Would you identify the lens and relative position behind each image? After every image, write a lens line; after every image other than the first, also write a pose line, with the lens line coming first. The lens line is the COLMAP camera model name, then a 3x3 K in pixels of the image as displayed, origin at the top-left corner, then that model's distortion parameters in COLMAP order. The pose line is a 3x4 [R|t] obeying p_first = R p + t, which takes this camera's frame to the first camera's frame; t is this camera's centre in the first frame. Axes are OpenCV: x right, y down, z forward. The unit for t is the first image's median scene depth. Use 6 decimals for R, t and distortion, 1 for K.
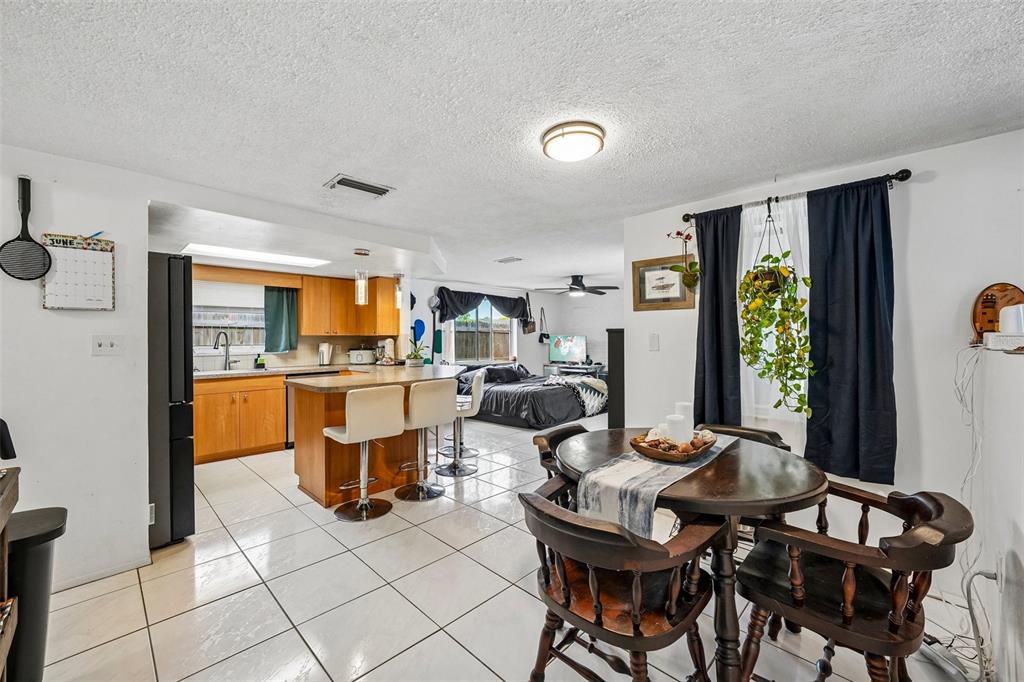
lens RADIAL K [[406.2, 0, 505.5], [0, 406.2, 337.1], [0, 0, 1]] dist [-0.000631, 0.000155]
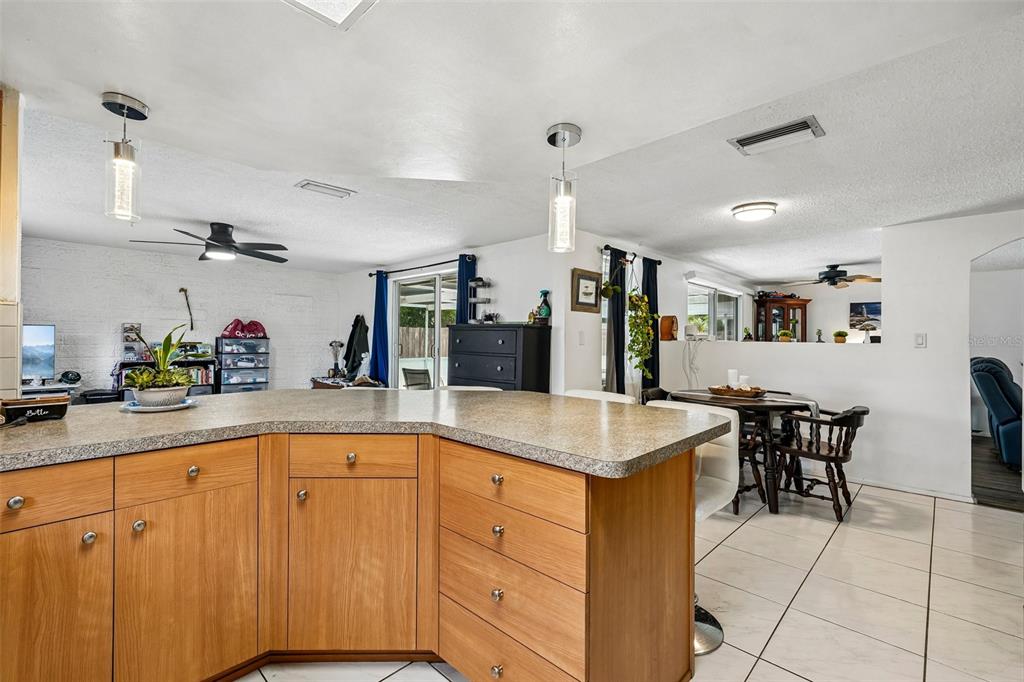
lens RADIAL K [[454.5, 0, 508.5], [0, 454.5, 335.5], [0, 0, 1]] dist [0.001497, 0.000058]
pose [[-0.012963, 0.009679, 0.999869, -0.388236], [-0.013168, 0.999865, -0.009850, 0.008473], [-0.999829, -0.013294, -0.012834, 0.481621]]
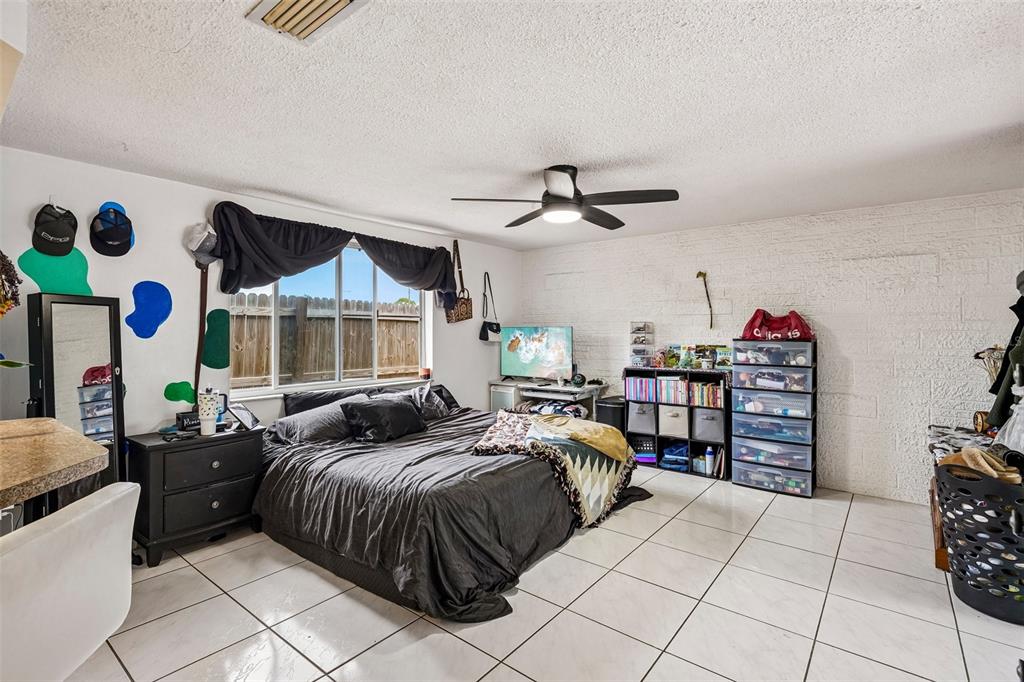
lens RADIAL K [[481.3, 0, 511.0], [0, 481.3, 334.1], [0, 0, 1]] dist [-0.000135, -0.000071]
pose [[0.994265, 0.000485, 0.106943, 0.065285], [-0.001317, 0.999969, 0.007708, 0.001477], [-0.106936, -0.007804, 0.994235, 0.453652]]
